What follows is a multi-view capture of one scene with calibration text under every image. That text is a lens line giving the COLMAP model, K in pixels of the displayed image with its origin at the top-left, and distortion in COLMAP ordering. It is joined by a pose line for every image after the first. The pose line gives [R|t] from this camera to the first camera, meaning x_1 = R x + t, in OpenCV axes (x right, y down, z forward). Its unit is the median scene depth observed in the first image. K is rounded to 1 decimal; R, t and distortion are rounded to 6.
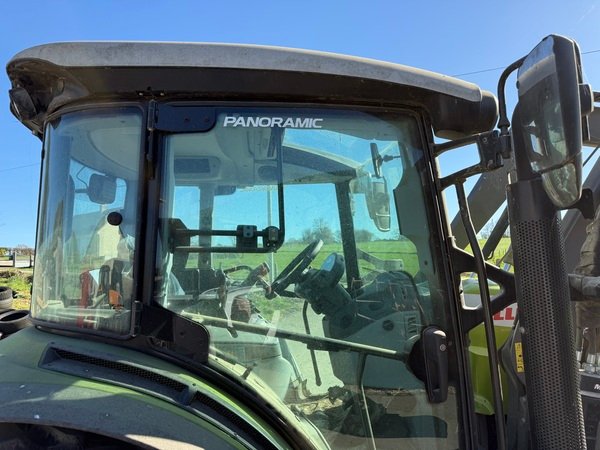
lens RADIAL K [[416.7, 0, 303.4], [0, 416.7, 227.0], [0, 0, 1]] dist [0.066131, -0.069187]
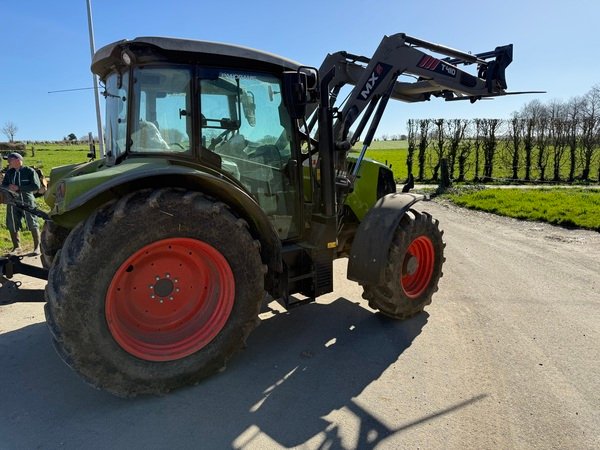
lens RADIAL K [[414.2, 0, 300.0], [0, 414.2, 225.0], [0, 0, 1]] dist [0.080670, -0.103201]
pose [[0.915874, -0.043855, 0.399063, -0.739806], [-0.045577, 0.976232, 0.211884, 0.071210], [-0.398870, -0.212247, 0.892107, -1.530010]]
